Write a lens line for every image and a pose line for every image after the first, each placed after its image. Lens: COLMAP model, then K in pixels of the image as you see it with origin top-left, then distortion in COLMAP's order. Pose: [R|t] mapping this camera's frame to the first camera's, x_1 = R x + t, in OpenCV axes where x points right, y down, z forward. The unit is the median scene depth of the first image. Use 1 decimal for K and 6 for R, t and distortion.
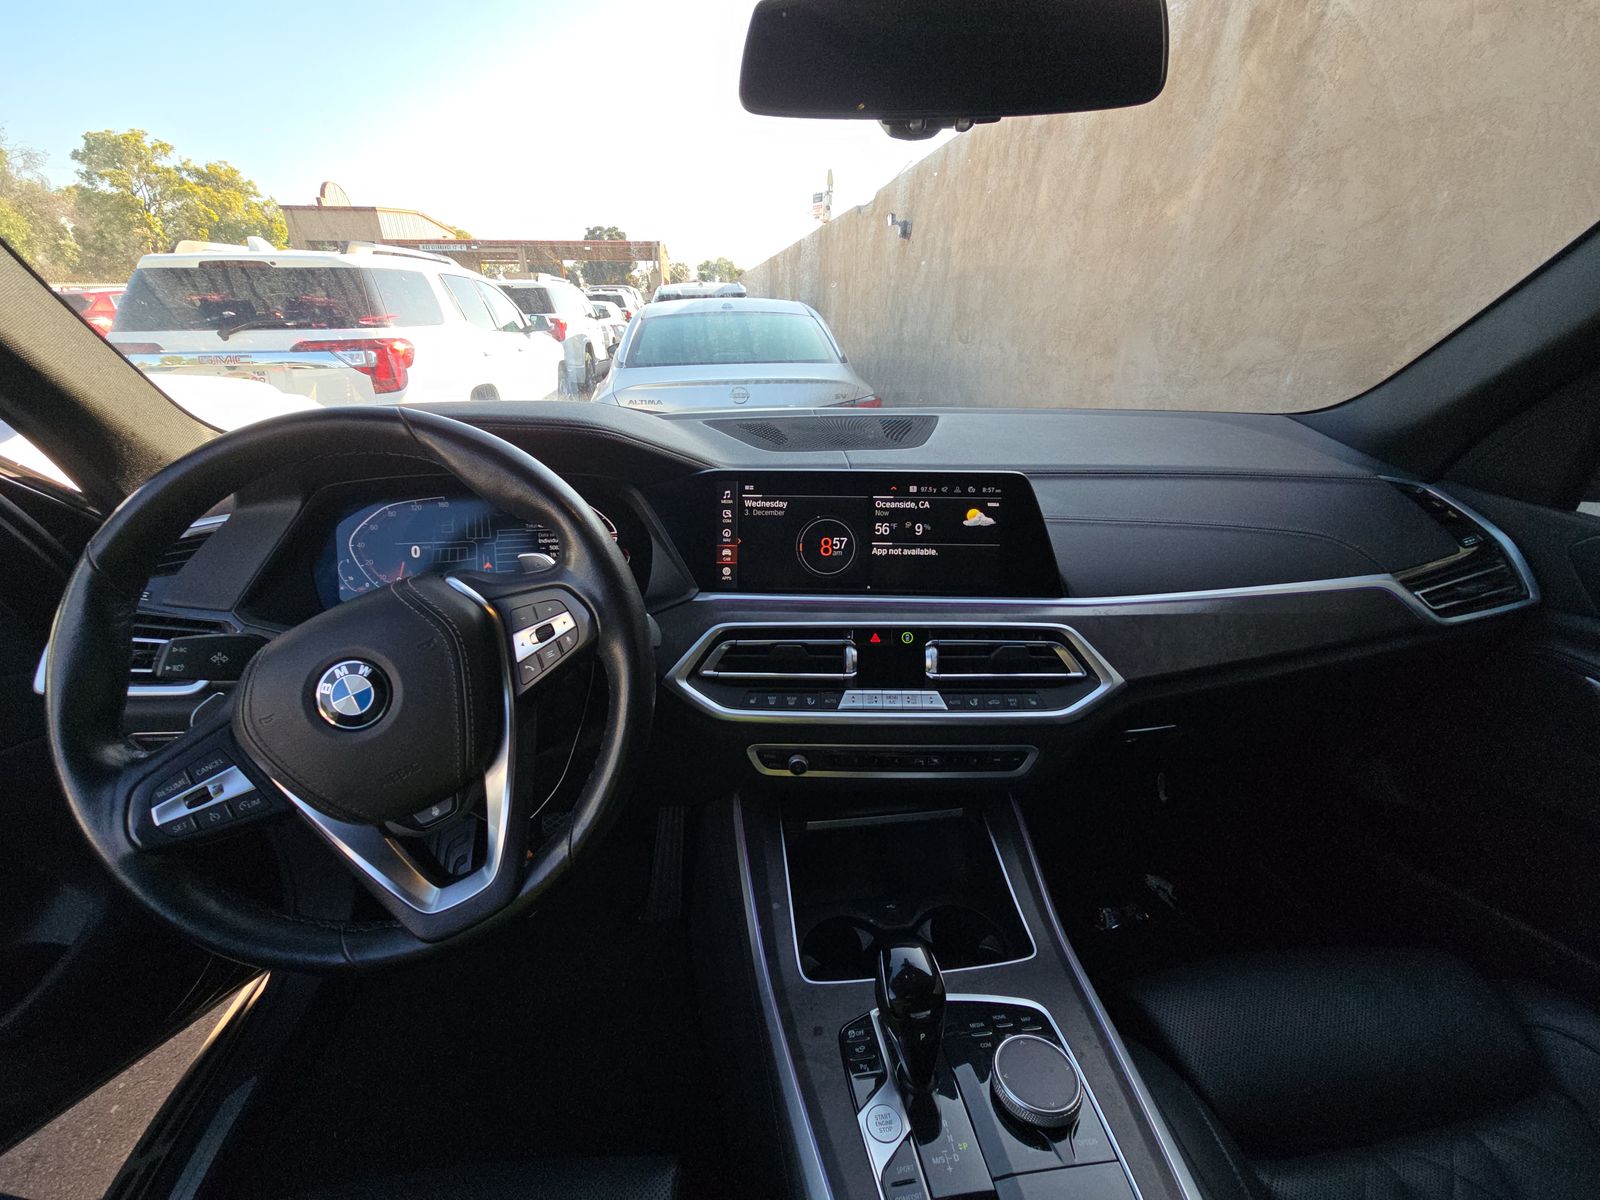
lens RADIAL K [[641.3, 0, 802.0], [0, 641.3, 600.0], [0, 0, 1]] dist [0.000727, 0.000109]
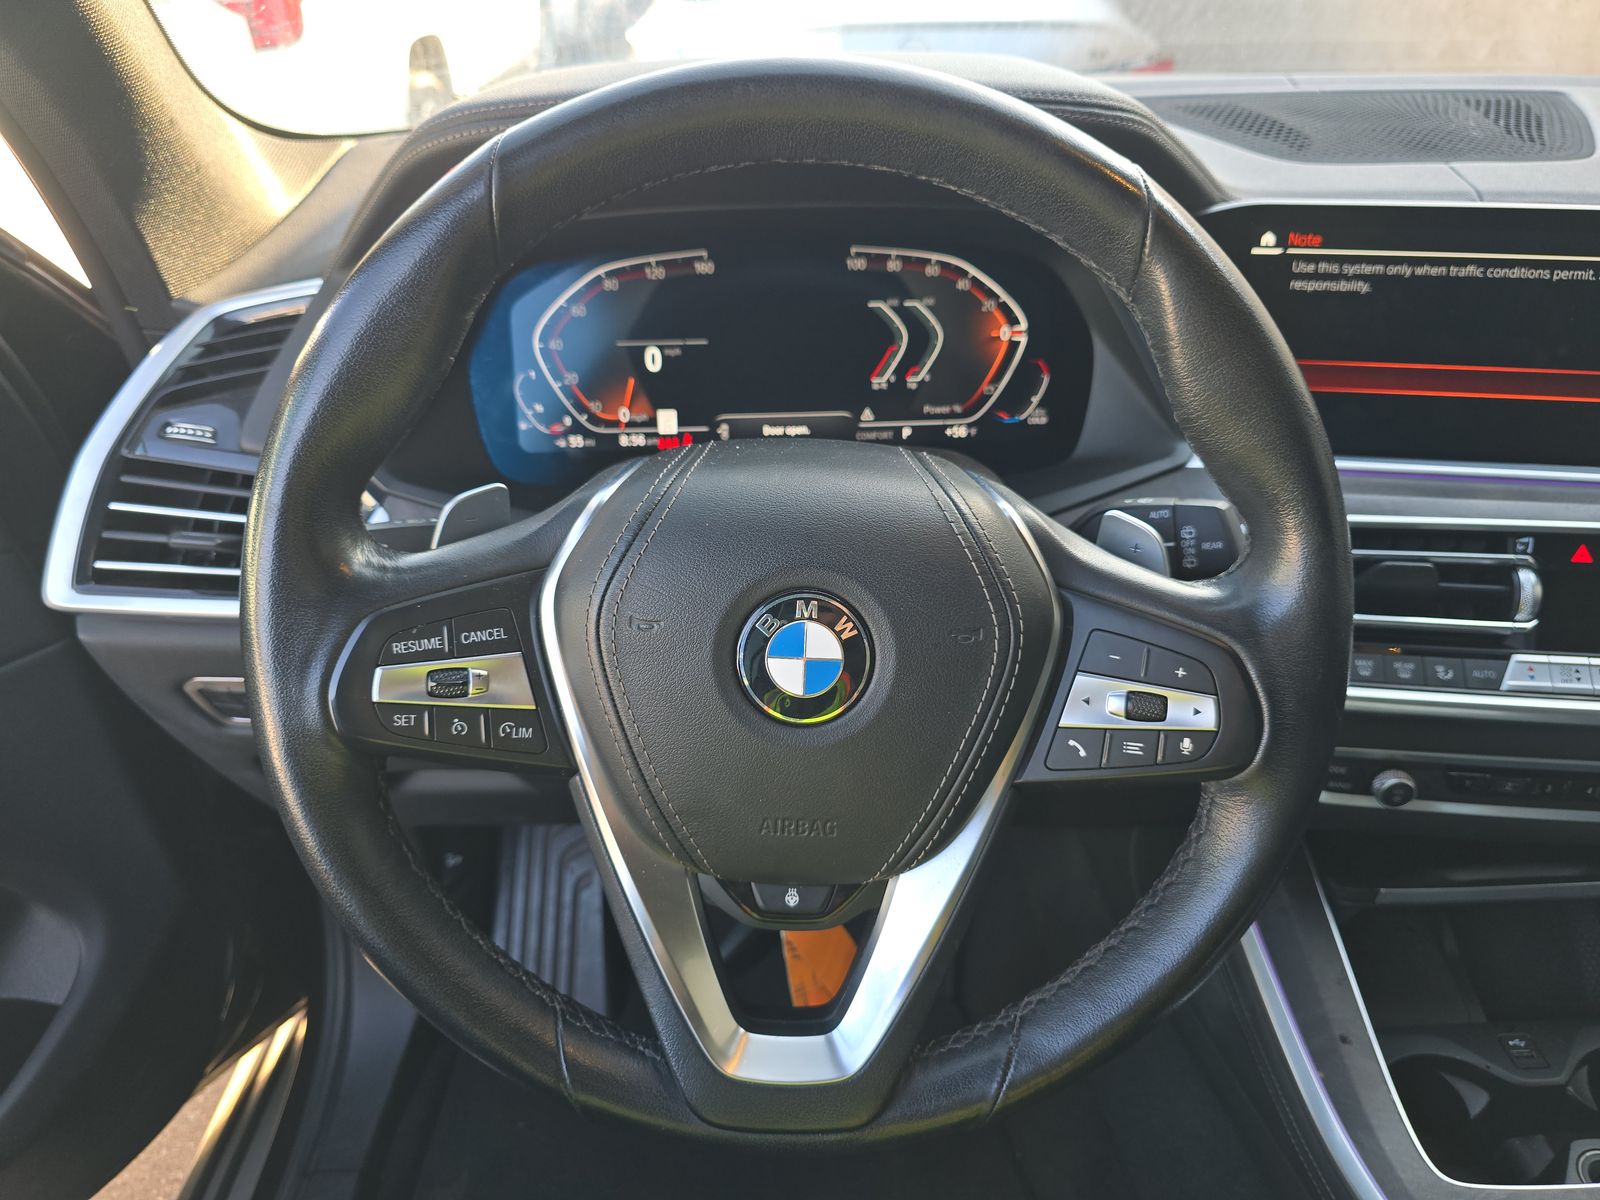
lens RADIAL K [[1092.1, 0, 804.7], [0, 1092.1, 599.0], [0, 0, 1]] dist [-0.000554, -0.001927]
pose [[0.996424, 0.036215, -0.076334, -0.422991], [-0.024250, 0.988050, 0.152212, -0.020970], [0.080934, -0.149817, 0.985396, 0.101054]]
